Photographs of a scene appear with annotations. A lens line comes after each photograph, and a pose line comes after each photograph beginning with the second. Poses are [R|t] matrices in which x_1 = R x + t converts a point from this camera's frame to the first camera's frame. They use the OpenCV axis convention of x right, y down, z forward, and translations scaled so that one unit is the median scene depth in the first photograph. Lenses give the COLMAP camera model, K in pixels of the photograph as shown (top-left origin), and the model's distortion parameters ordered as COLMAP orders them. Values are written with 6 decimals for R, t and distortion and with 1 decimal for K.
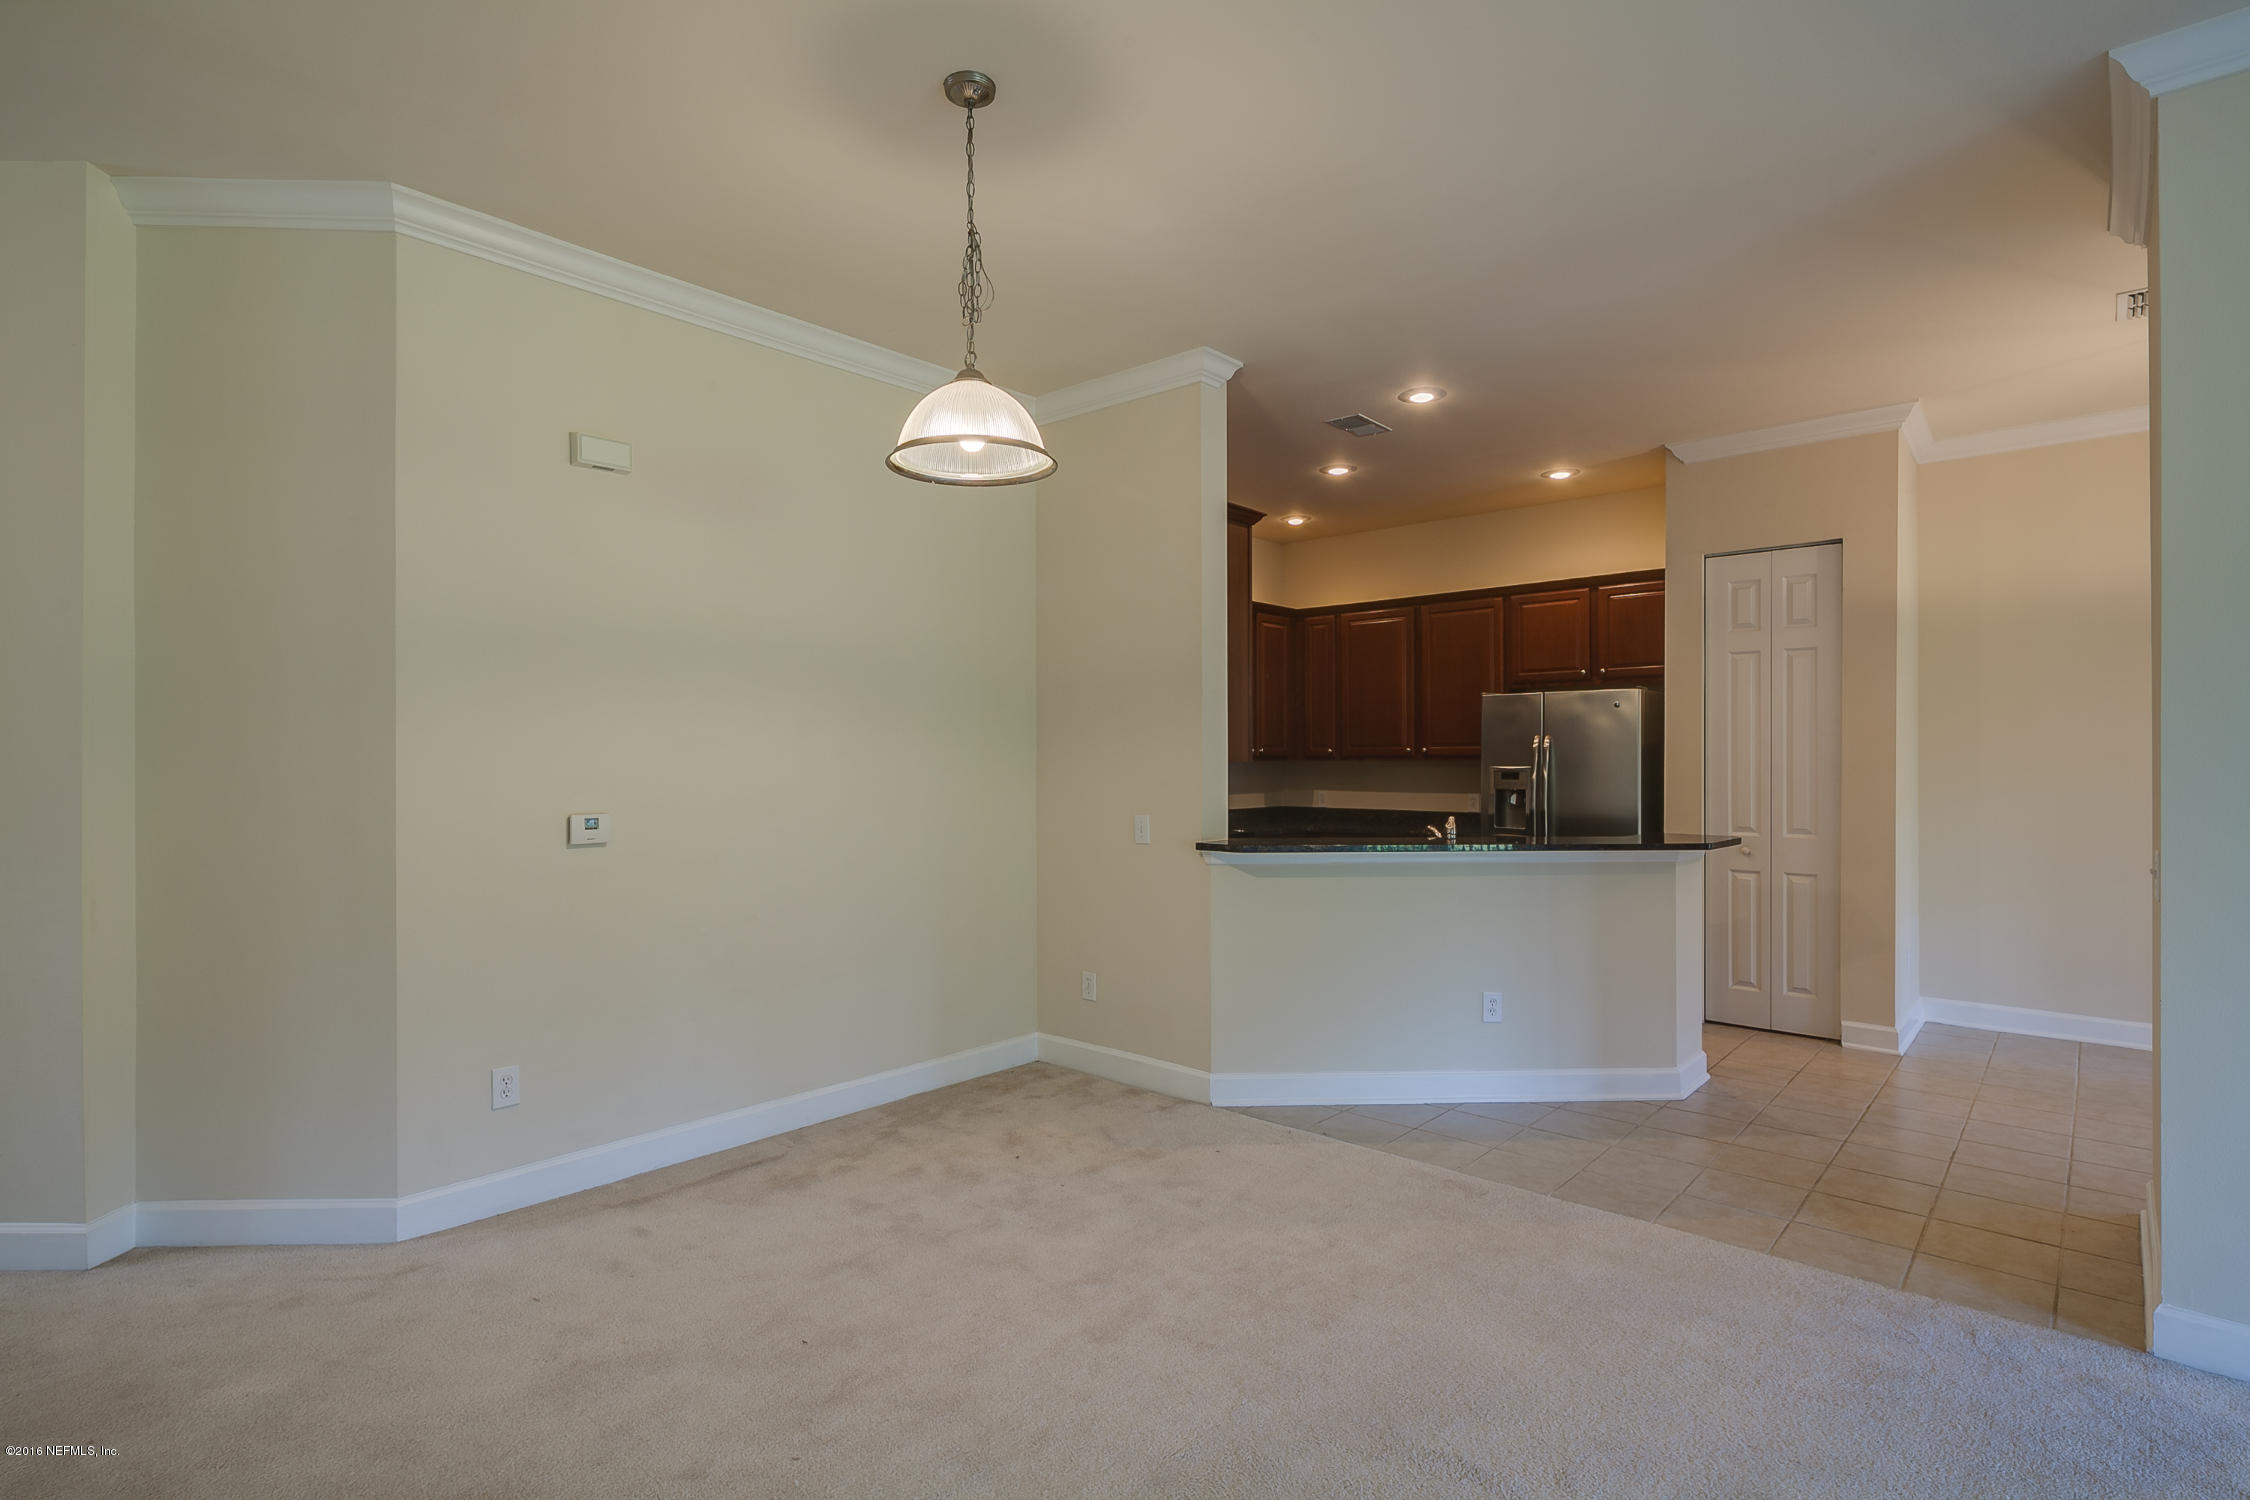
lens RADIAL K [[1097.9, 0, 1124.2], [0, 1097.9, 762.9], [0, 0, 1]] dist [-0.001286, 0.000365]
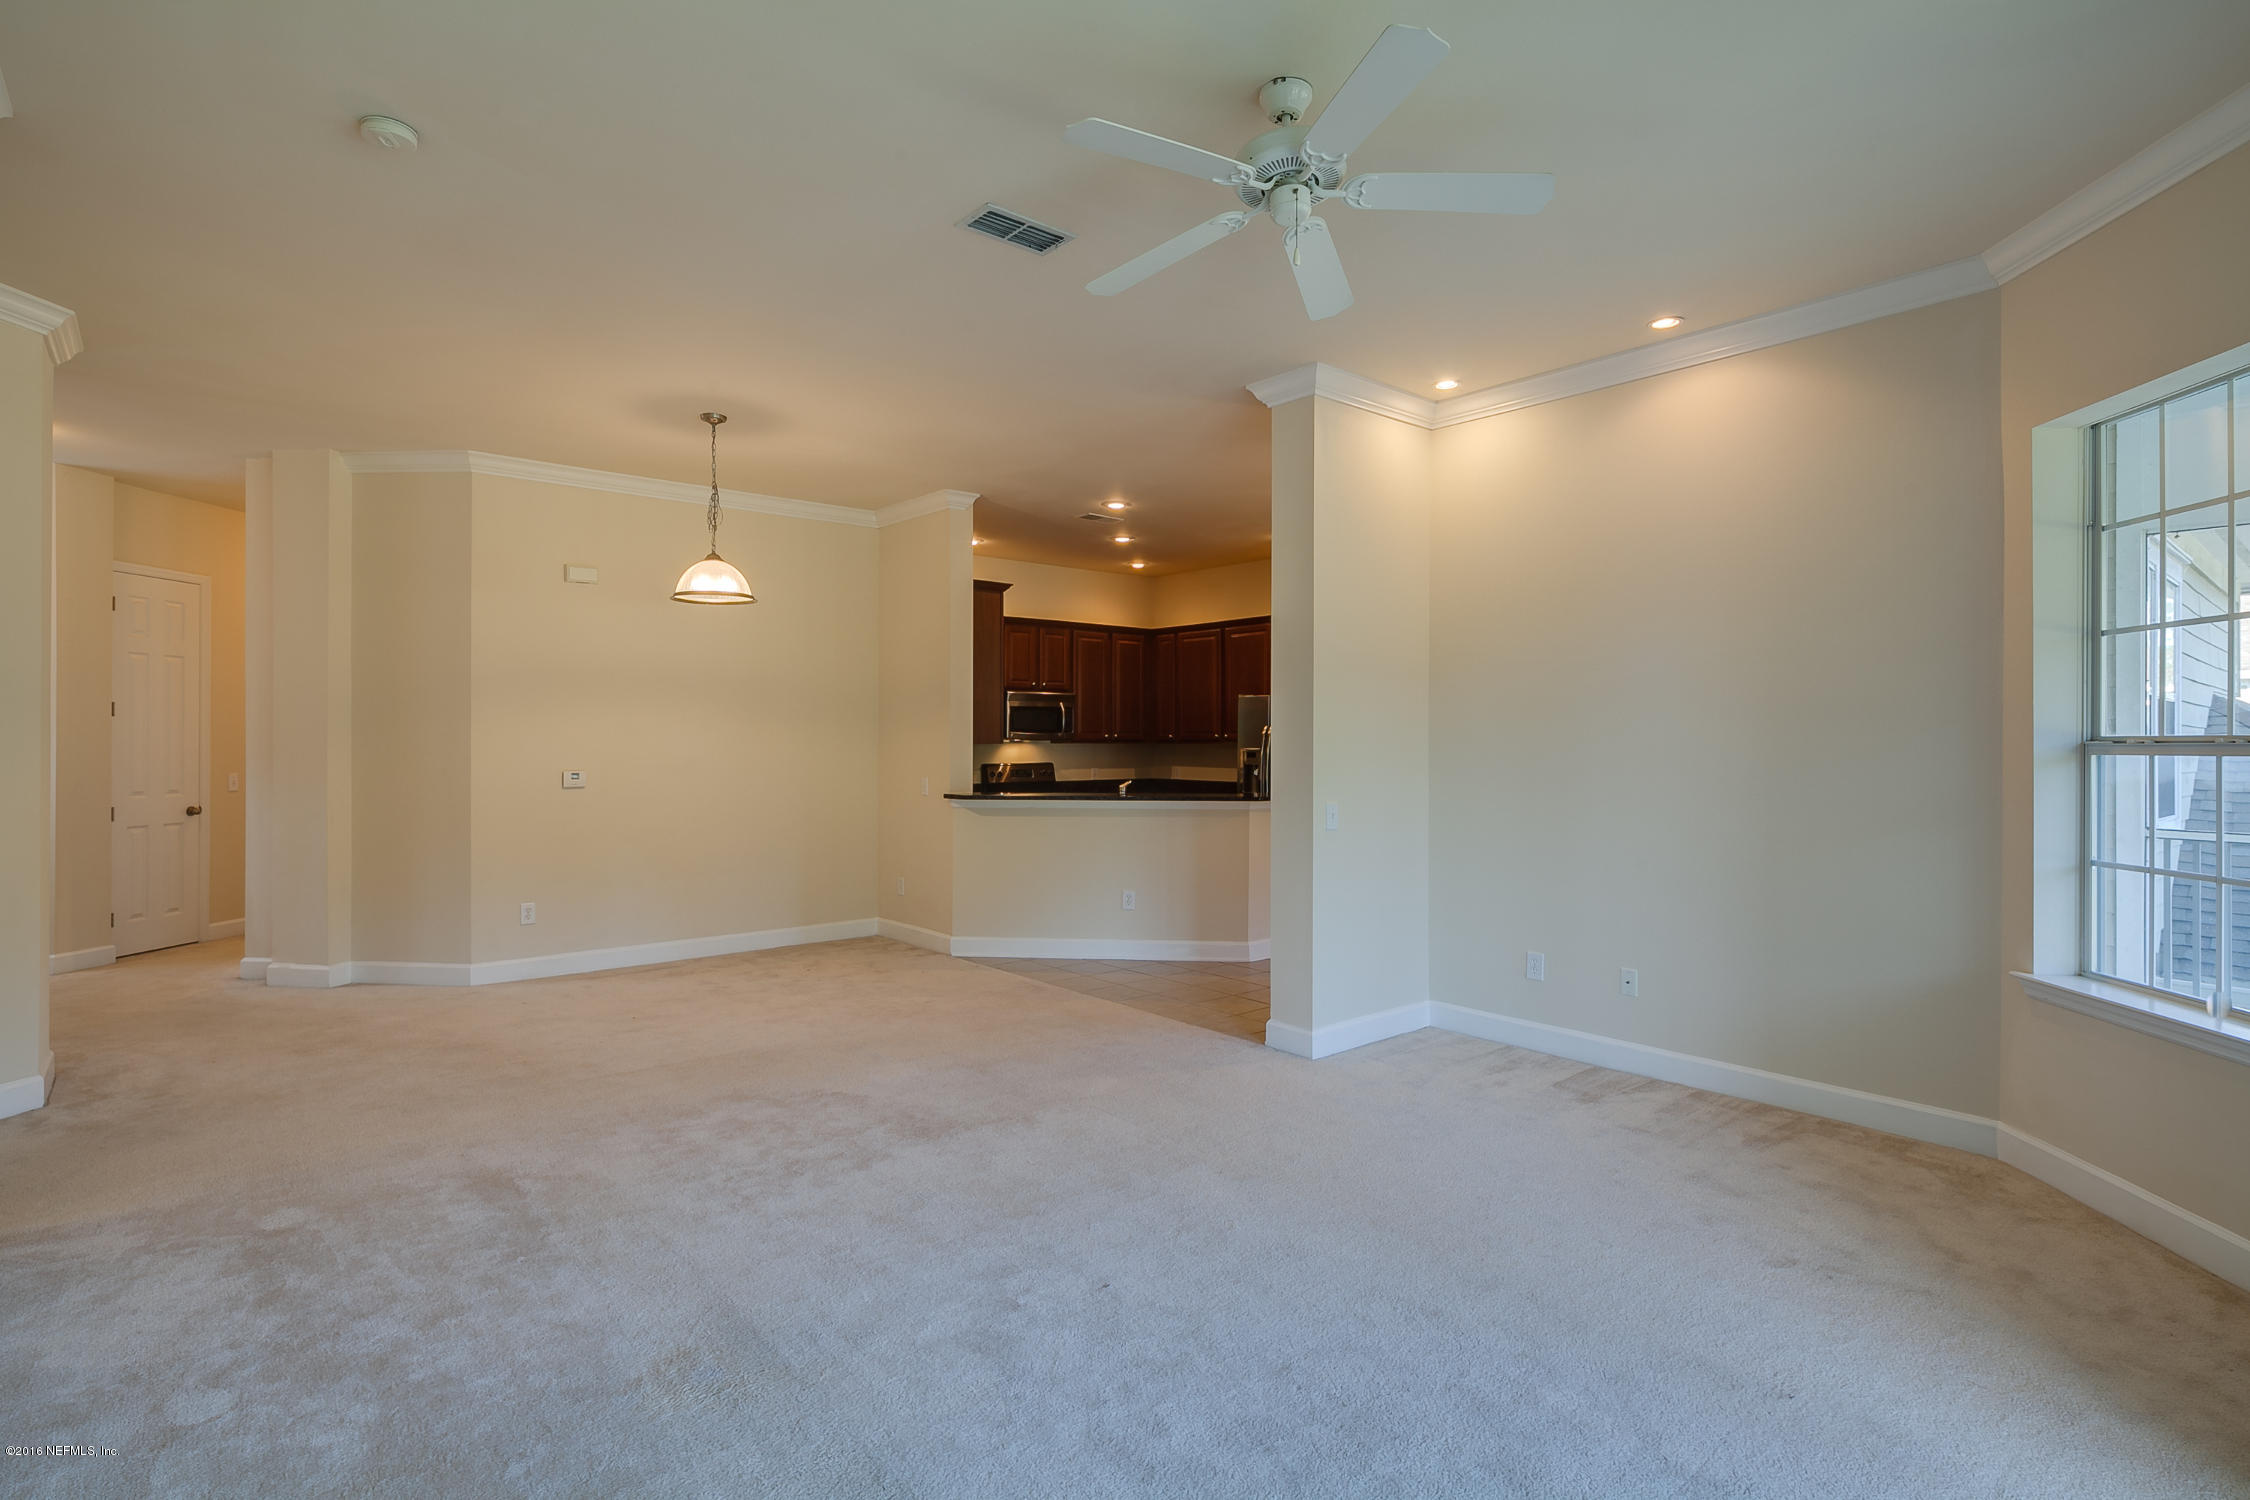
lens RADIAL K [[1094.8, 0, 1125.0], [0, 1094.8, 750.0], [0, 0, 1]] dist [0.000833, -0.000211]
pose [[0.991443, 0.003989, -0.130479, 0.559570], [-0.003488, 0.999986, 0.004065, 0.000463], [0.130493, -0.003575, 0.991443, -0.587679]]
